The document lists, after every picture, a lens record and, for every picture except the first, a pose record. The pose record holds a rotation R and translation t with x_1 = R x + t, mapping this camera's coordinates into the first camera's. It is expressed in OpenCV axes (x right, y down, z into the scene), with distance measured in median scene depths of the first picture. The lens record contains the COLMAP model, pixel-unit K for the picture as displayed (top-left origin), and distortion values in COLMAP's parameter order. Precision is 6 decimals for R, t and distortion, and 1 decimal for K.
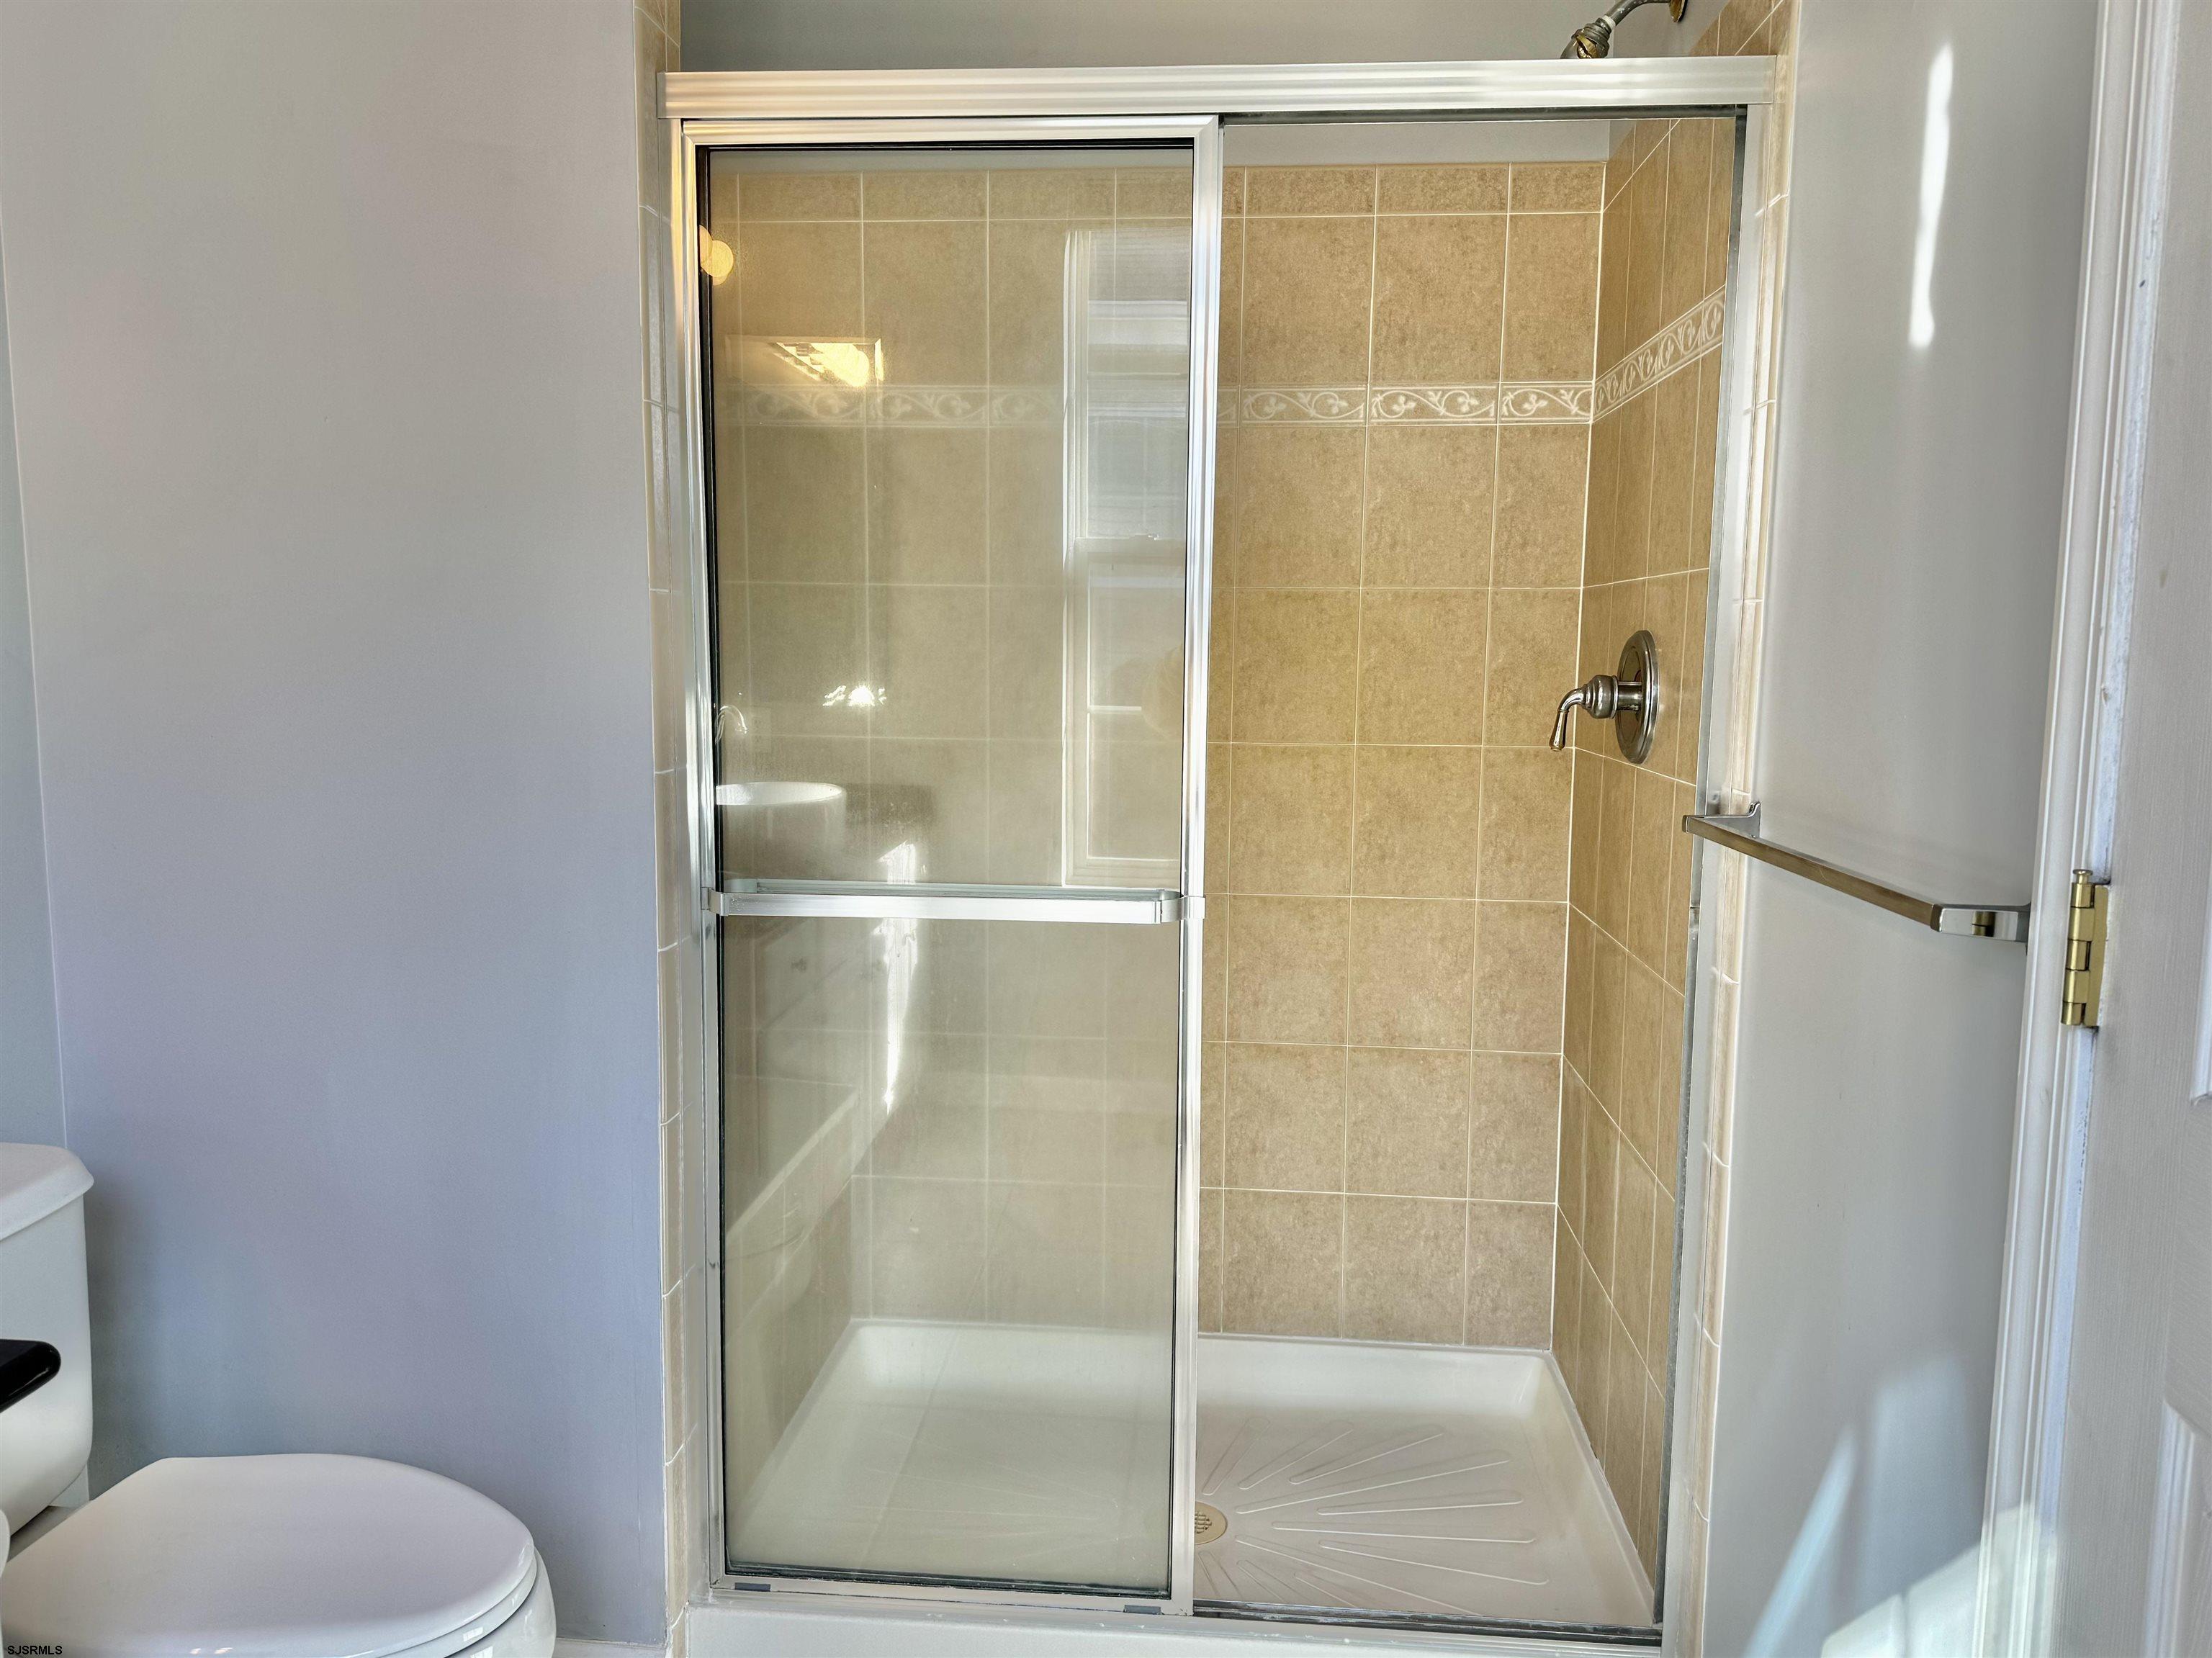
lens RADIAL K [[1563.1, 0, 1091.8], [0, 1563.1, 840.4], [0, 0, 1]] dist [0.144995, -0.245784]
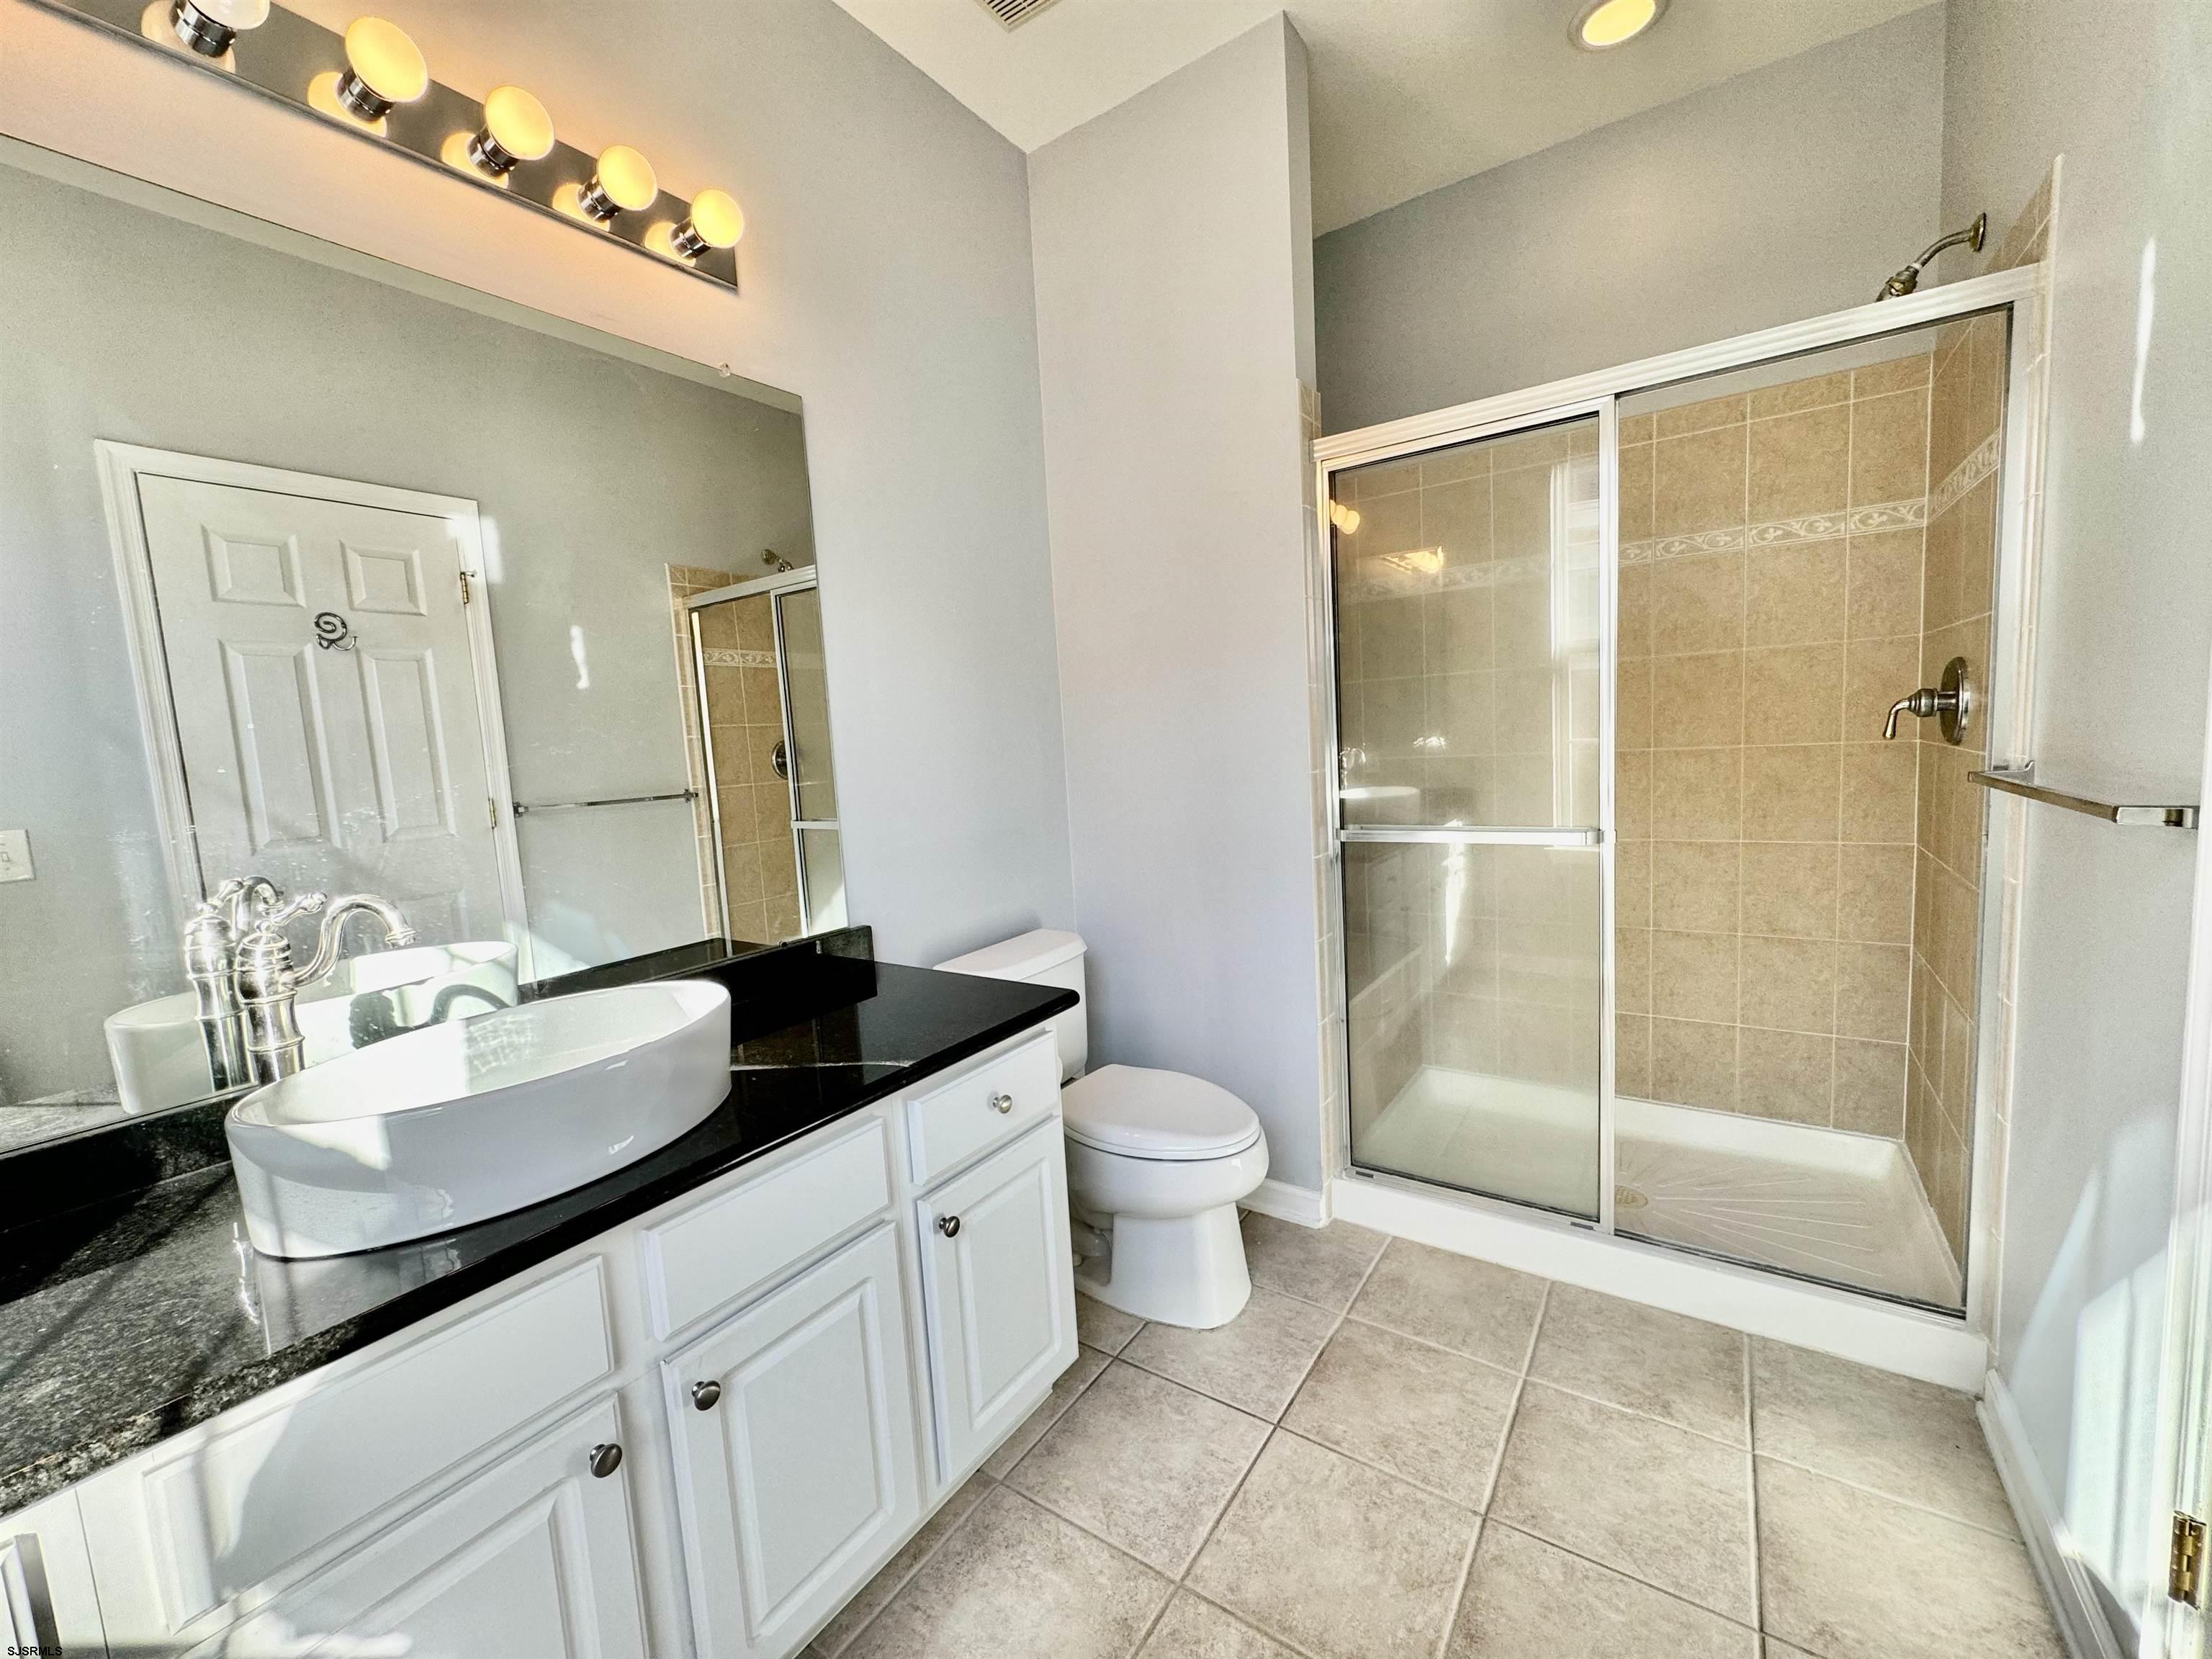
lens RADIAL K [[880.9, 0, 1133.1], [0, 880.9, 830.7], [0, 0, 1]] dist [0.001872, 0.000379]
pose [[0.879802, -0.011097, -0.475211, 0.050433], [0.006782, 0.999919, -0.010794, 0.033156], [0.475292, 0.006273, 0.879806, -0.097575]]
